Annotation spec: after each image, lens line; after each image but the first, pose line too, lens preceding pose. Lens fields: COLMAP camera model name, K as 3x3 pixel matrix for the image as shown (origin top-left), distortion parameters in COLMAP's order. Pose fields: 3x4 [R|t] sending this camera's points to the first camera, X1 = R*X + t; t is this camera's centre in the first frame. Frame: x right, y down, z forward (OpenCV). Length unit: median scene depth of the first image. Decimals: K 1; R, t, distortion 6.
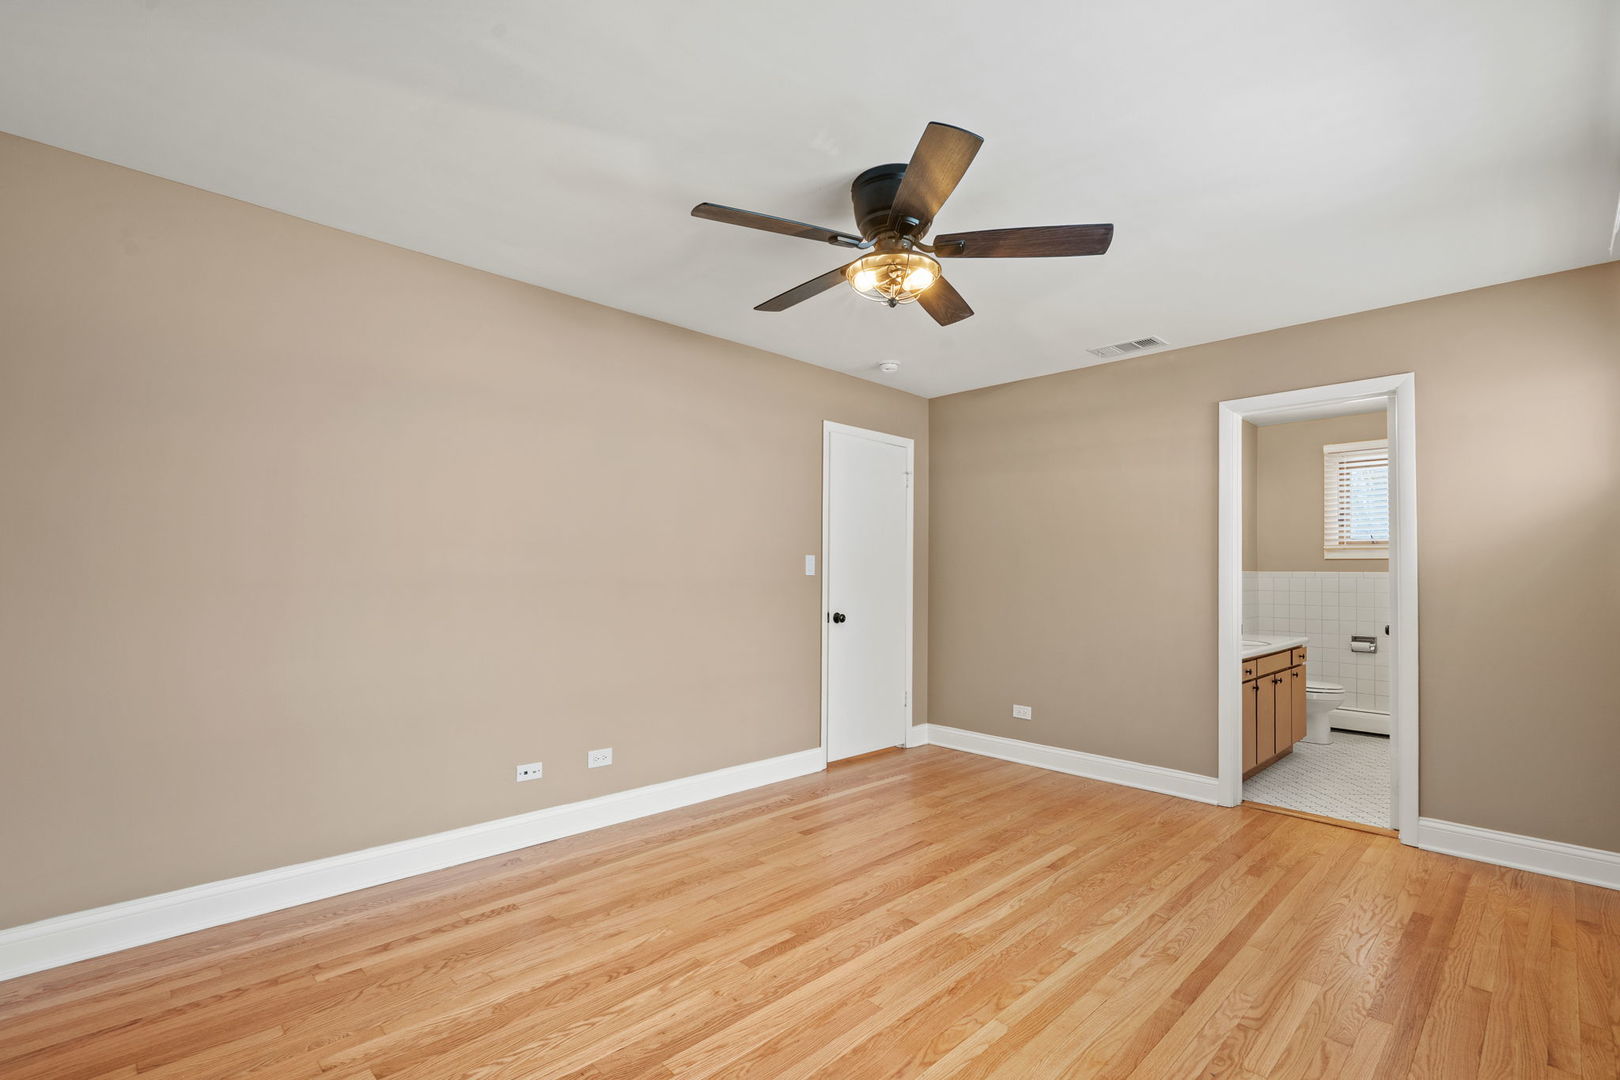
lens RADIAL K [[735.5, 0, 806.6], [0, 735.5, 553.4], [0, 0, 1]] dist [-0.003758, 0.000429]
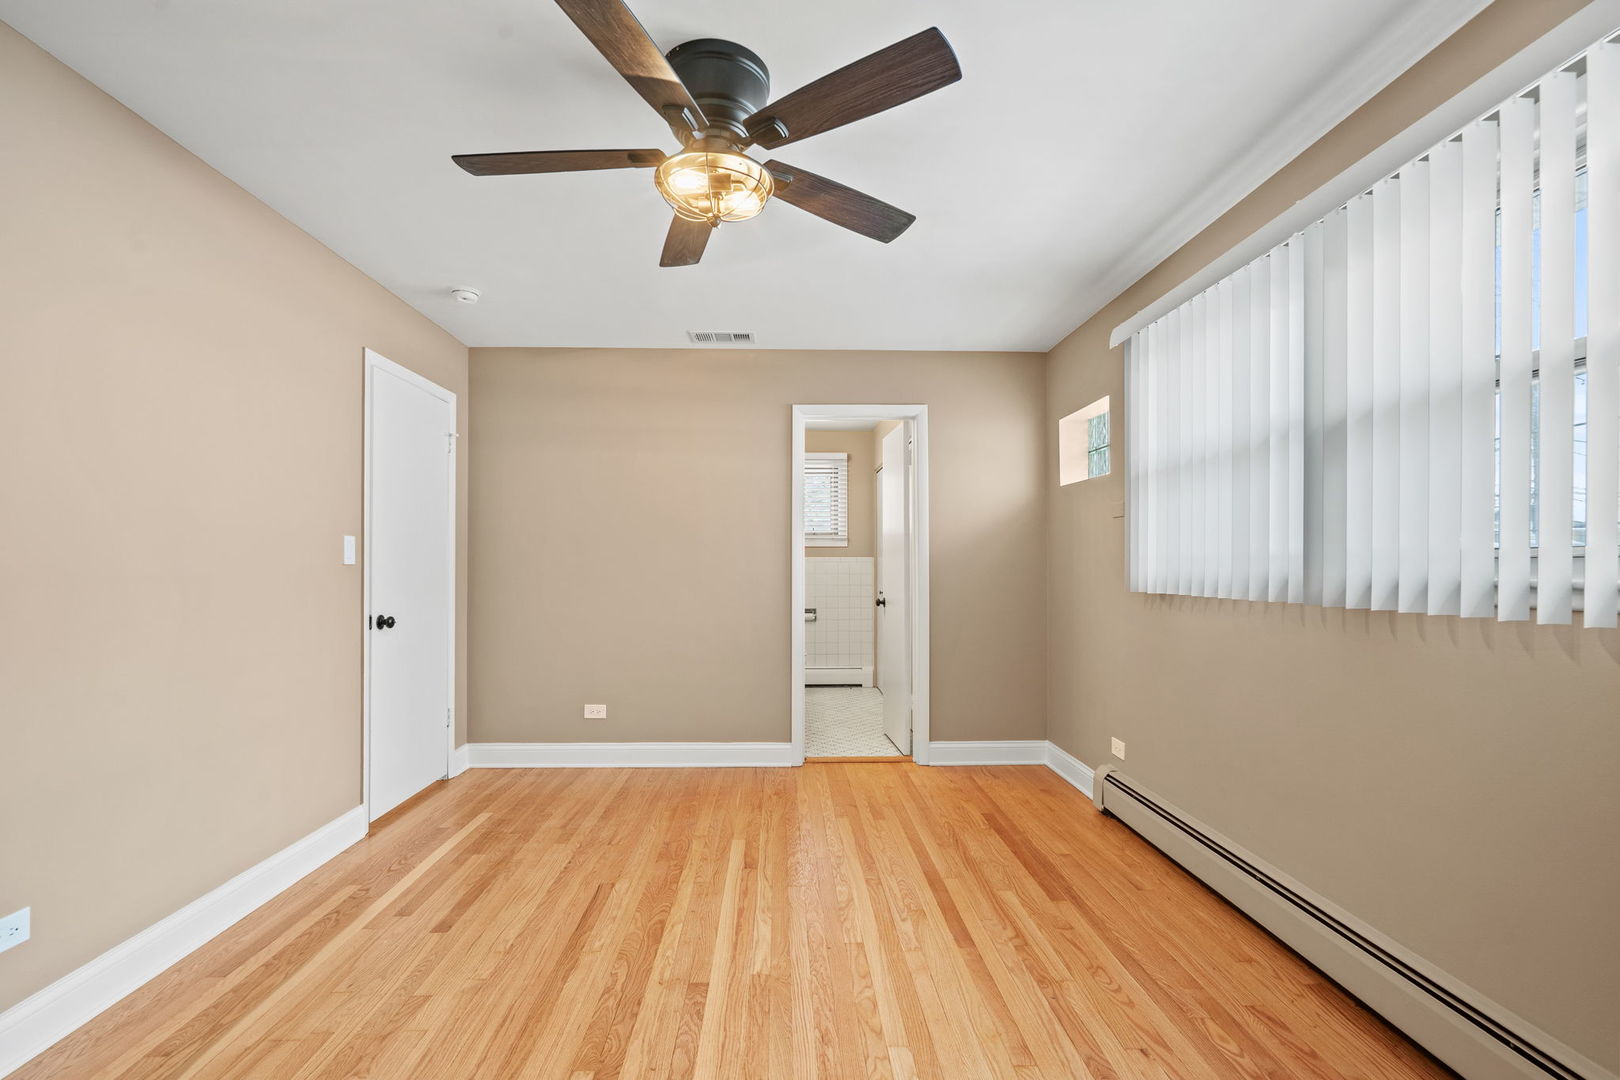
lens RADIAL K [[731.7, 0, 801.8], [0, 731.7, 546.6], [0, 0, 1]] dist [-0.004261, 0.000480]
pose [[0.675608, 0.007460, 0.737223, -0.251704], [-0.013925, 0.999900, 0.002644, 0.005967], [-0.737130, -0.012052, 0.675644, 0.242692]]
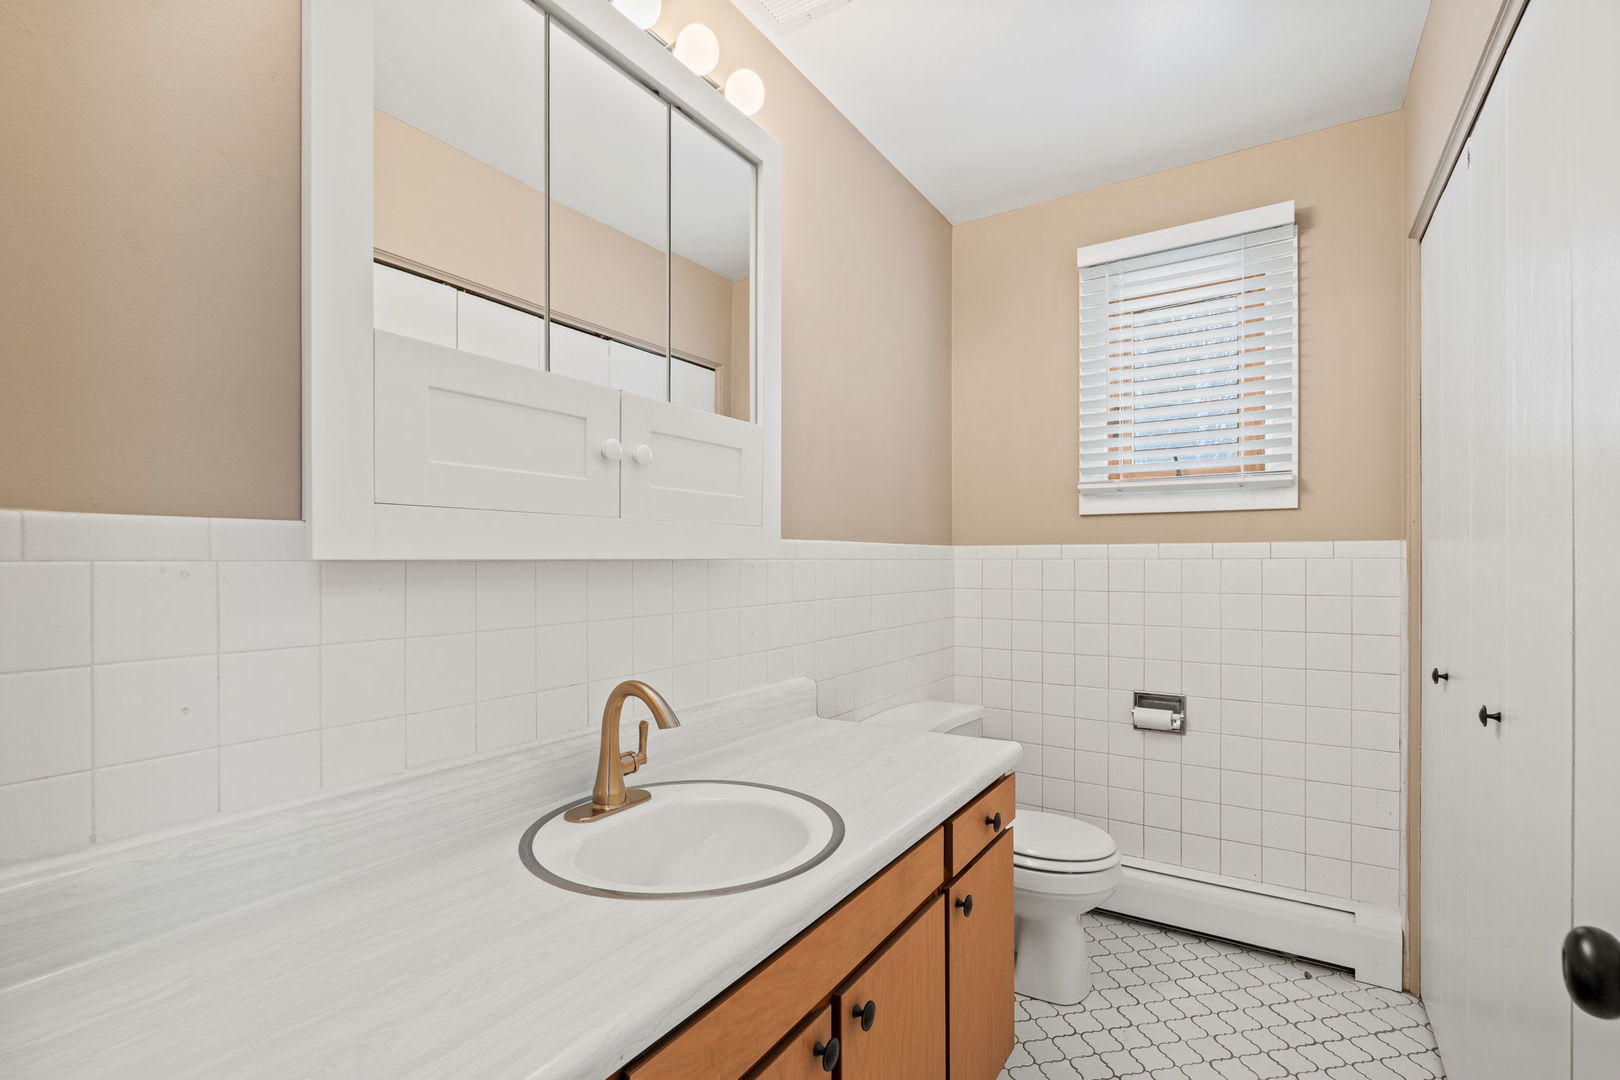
lens RADIAL K [[735.5, 0, 806.6], [0, 735.5, 553.4], [0, 0, 1]] dist [-0.003758, 0.000429]
pose [[0.973070, -0.013799, 0.230095, 0.682068], [0.007347, 0.999556, 0.028873, 0.026176], [-0.230391, -0.026405, 0.972740, 0.934358]]
